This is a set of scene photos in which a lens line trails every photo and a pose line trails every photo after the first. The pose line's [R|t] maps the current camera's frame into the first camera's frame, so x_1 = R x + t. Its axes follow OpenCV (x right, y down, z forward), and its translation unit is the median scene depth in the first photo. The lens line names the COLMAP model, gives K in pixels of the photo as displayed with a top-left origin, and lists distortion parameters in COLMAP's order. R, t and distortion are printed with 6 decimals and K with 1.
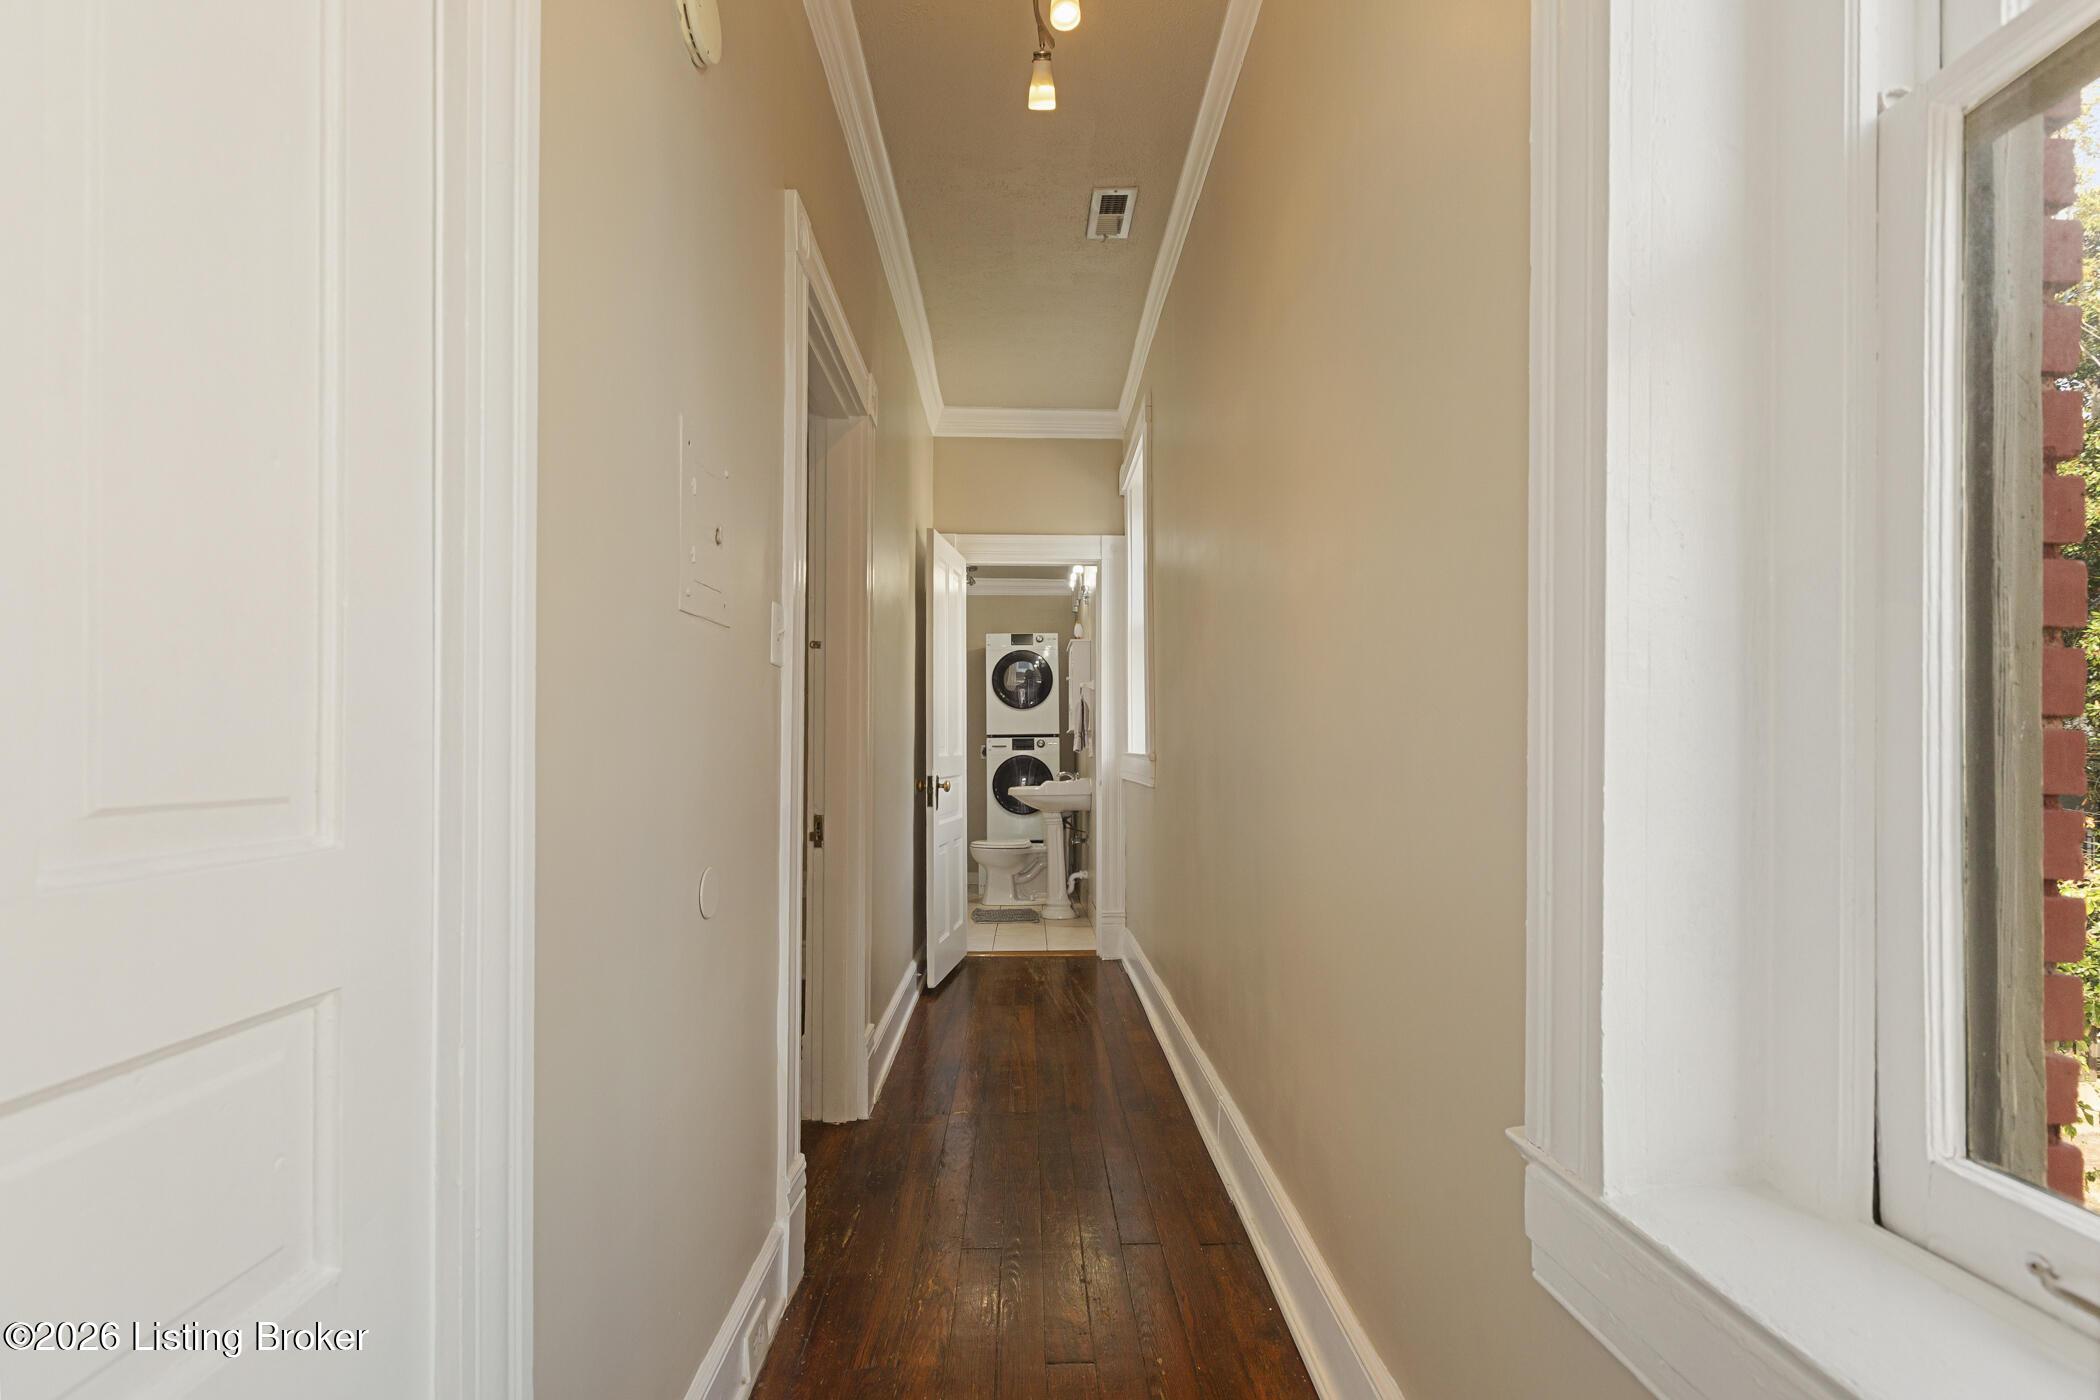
lens RADIAL K [[940.1, 0, 1051.9], [0, 940.1, 703.2], [0, 0, 1]] dist [0.007575, -0.001341]
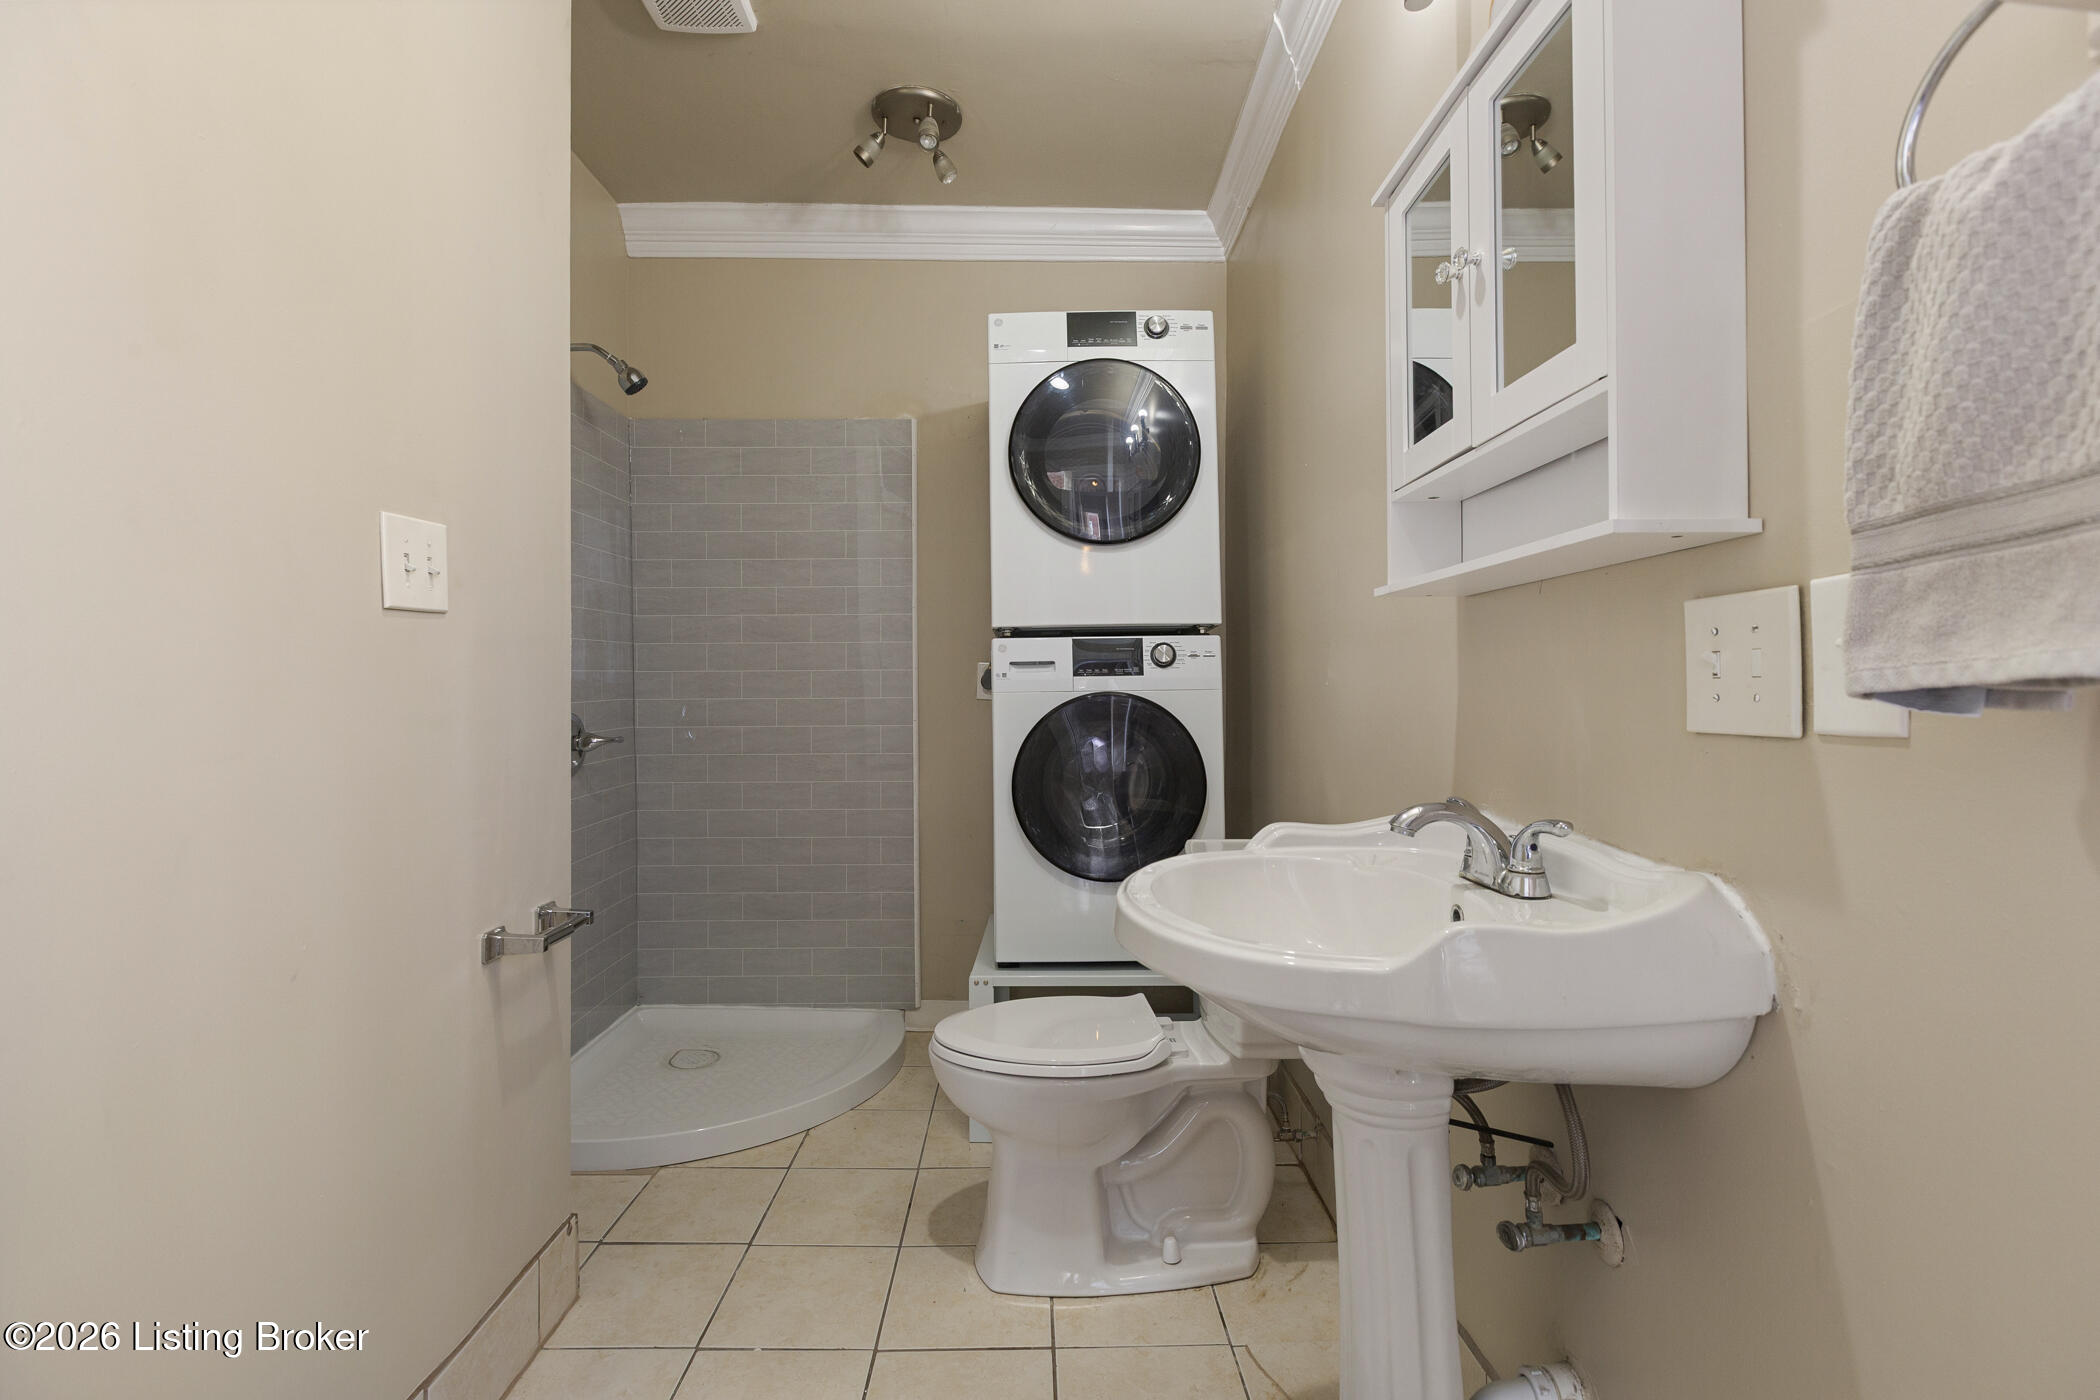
lens RADIAL K [[940.1, 0, 1046.4], [0, 940.1, 695.3], [0, 0, 1]] dist [0.007575, -0.001341]
pose [[0.999844, -0.004461, -0.017111, -0.045795], [0.004524, 0.999983, 0.003646, 0.055238], [0.017094, -0.003723, 0.999847, 0.682649]]
